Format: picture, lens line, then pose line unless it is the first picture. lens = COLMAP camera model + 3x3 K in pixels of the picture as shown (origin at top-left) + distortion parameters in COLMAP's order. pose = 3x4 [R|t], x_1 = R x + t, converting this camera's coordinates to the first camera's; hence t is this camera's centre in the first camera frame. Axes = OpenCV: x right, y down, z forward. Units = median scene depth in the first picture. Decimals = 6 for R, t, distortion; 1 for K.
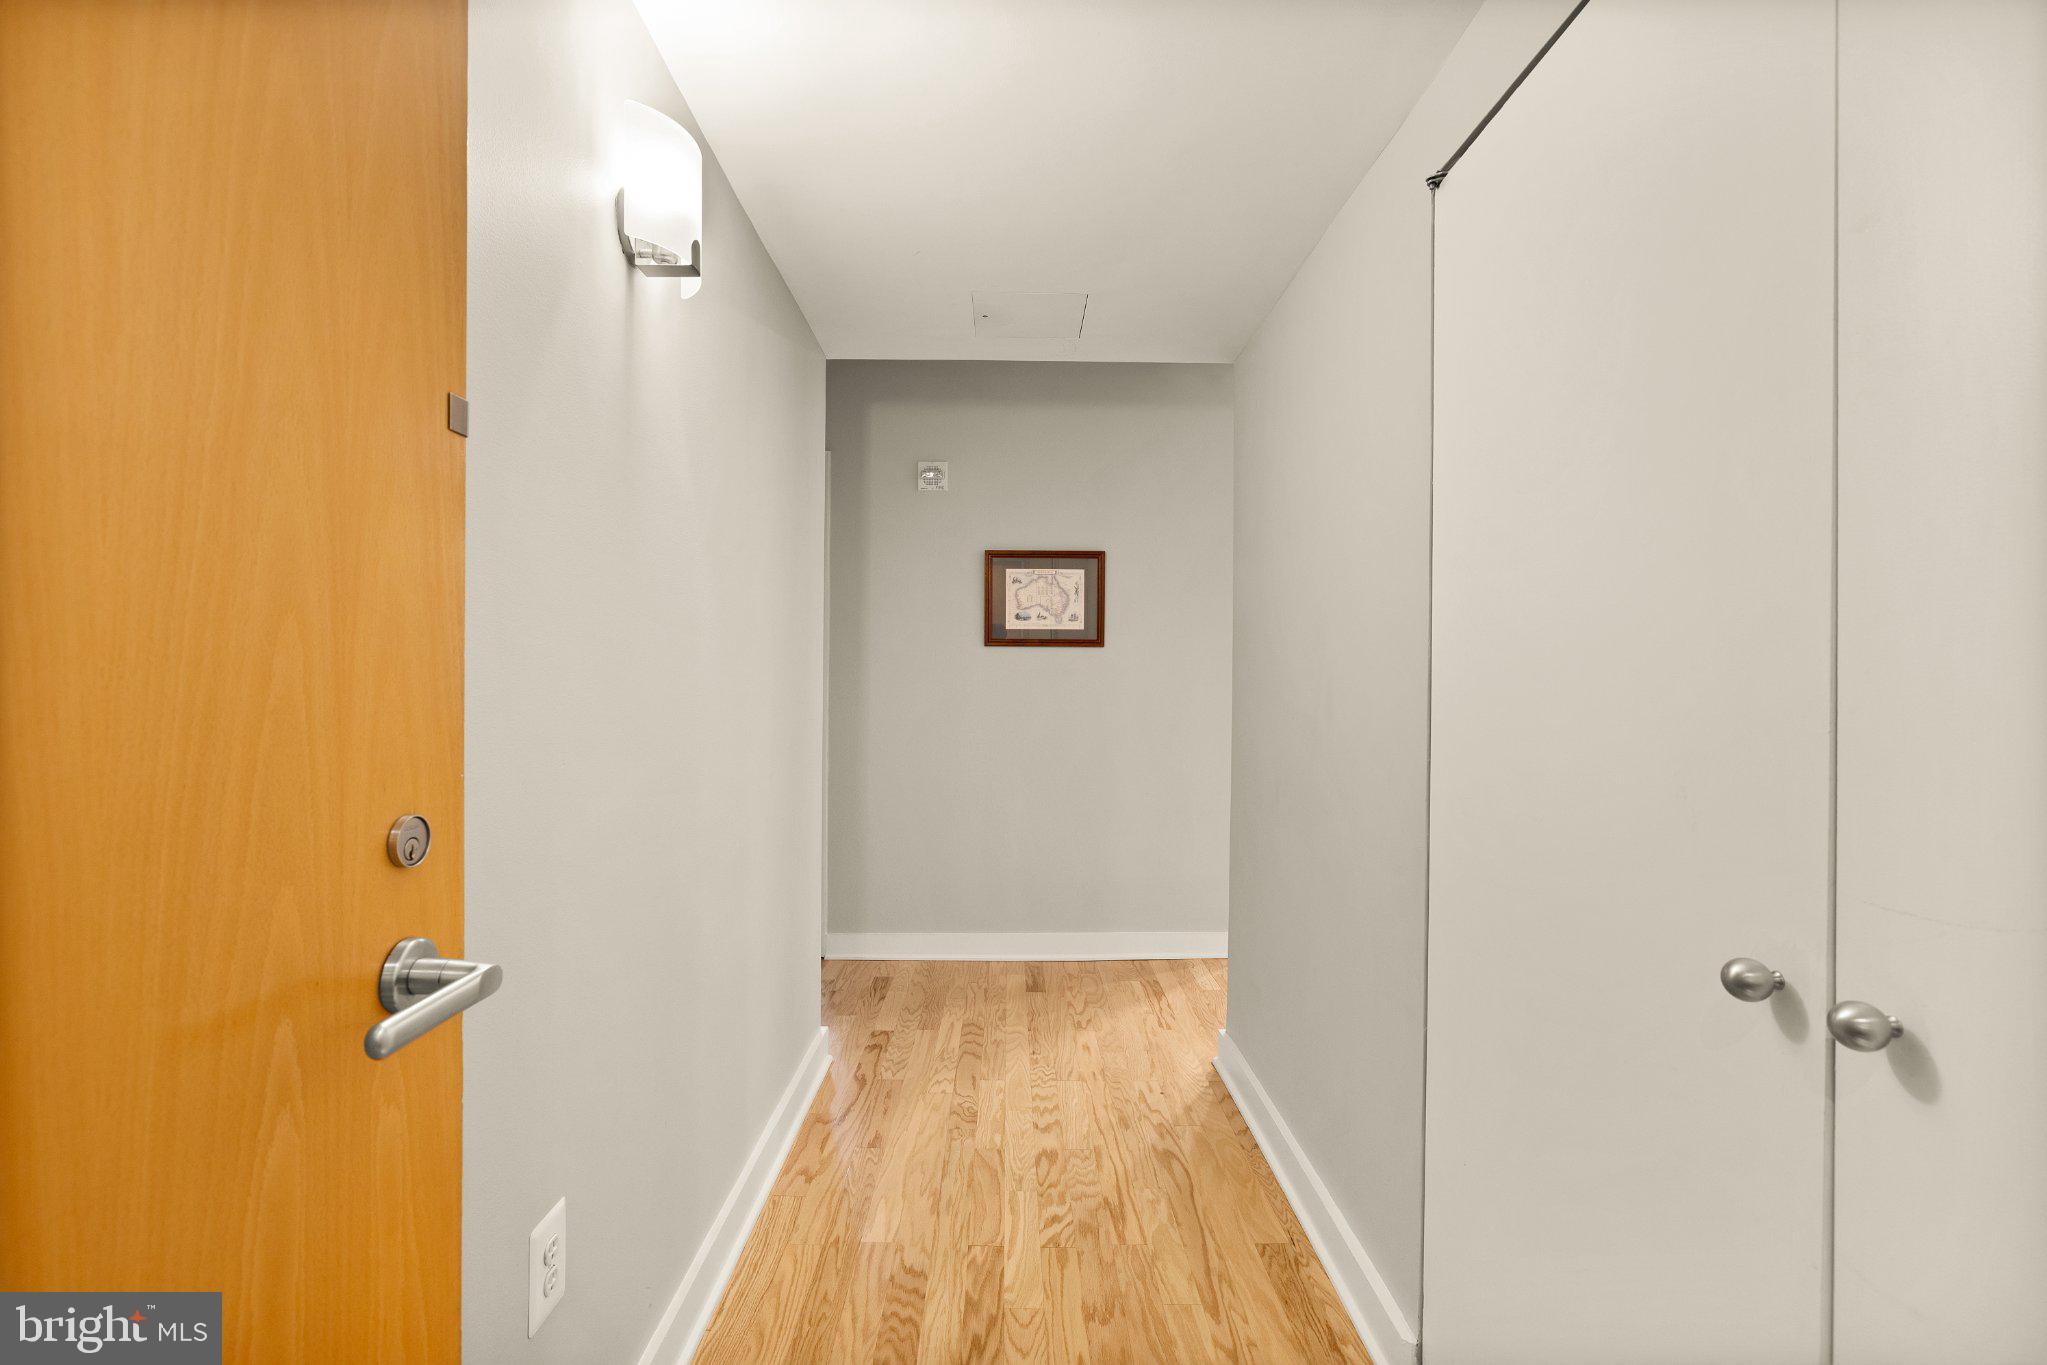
lens RADIAL K [[855.0, 0, 1015.5], [0, 855.0, 683.0], [0, 0, 1]] dist [-0.000185, -0.000024]
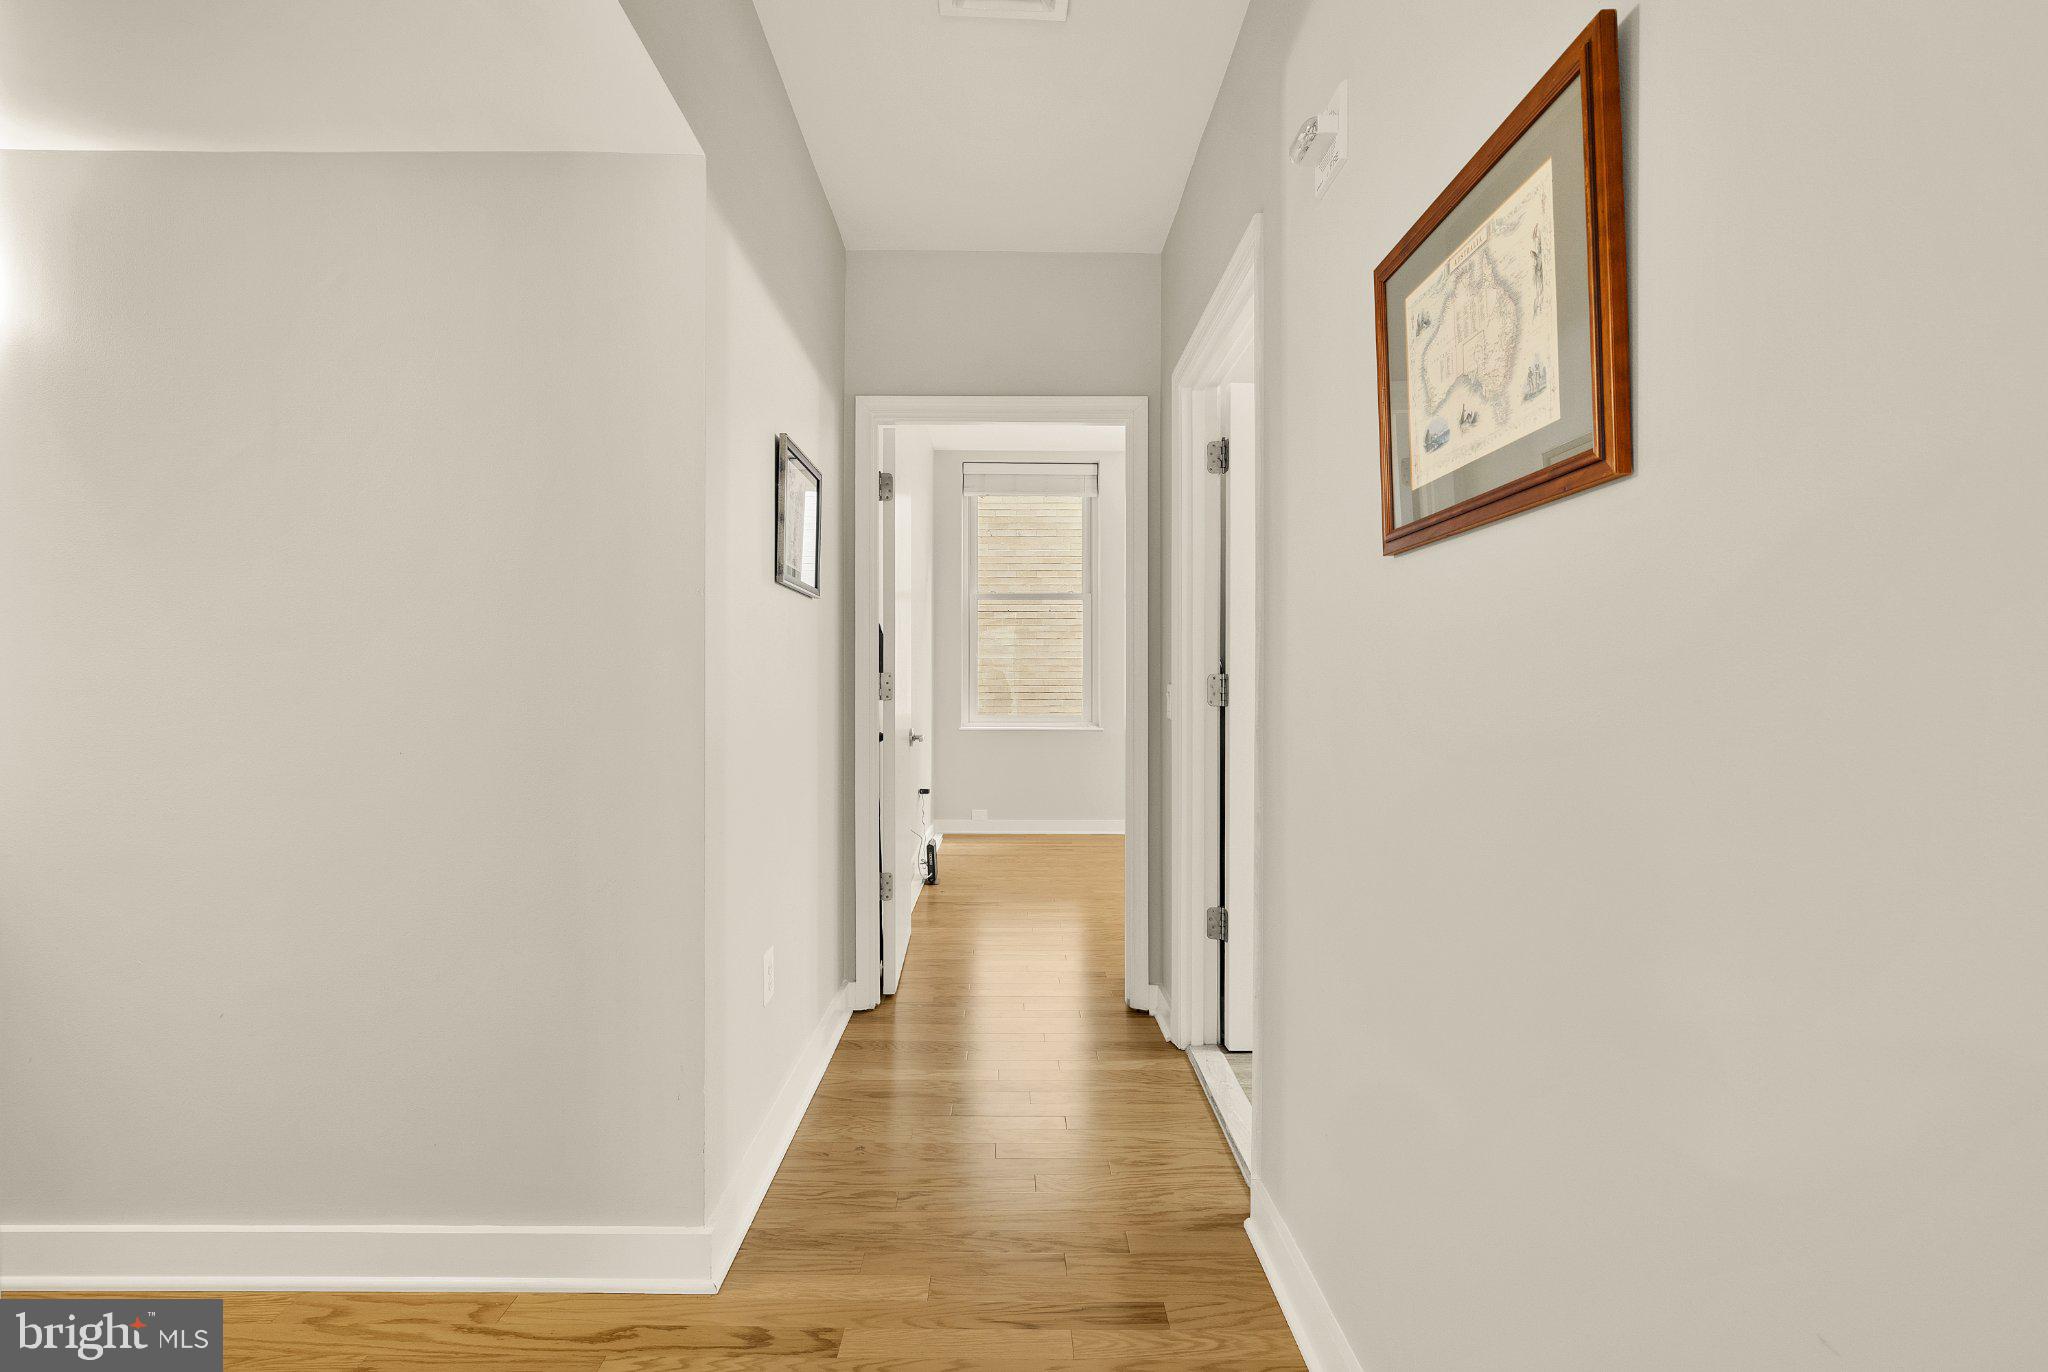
lens RADIAL K [[923.7, 0, 1022.4], [0, 923.7, 688.1], [0, 0, 1]] dist [-0.000535, 0.000929]
pose [[0.025116, -0.003638, -0.999678, 0.586255], [-0.004903, 0.999981, -0.003762, 0.017631], [0.999673, 0.004996, 0.025098, 1.574948]]
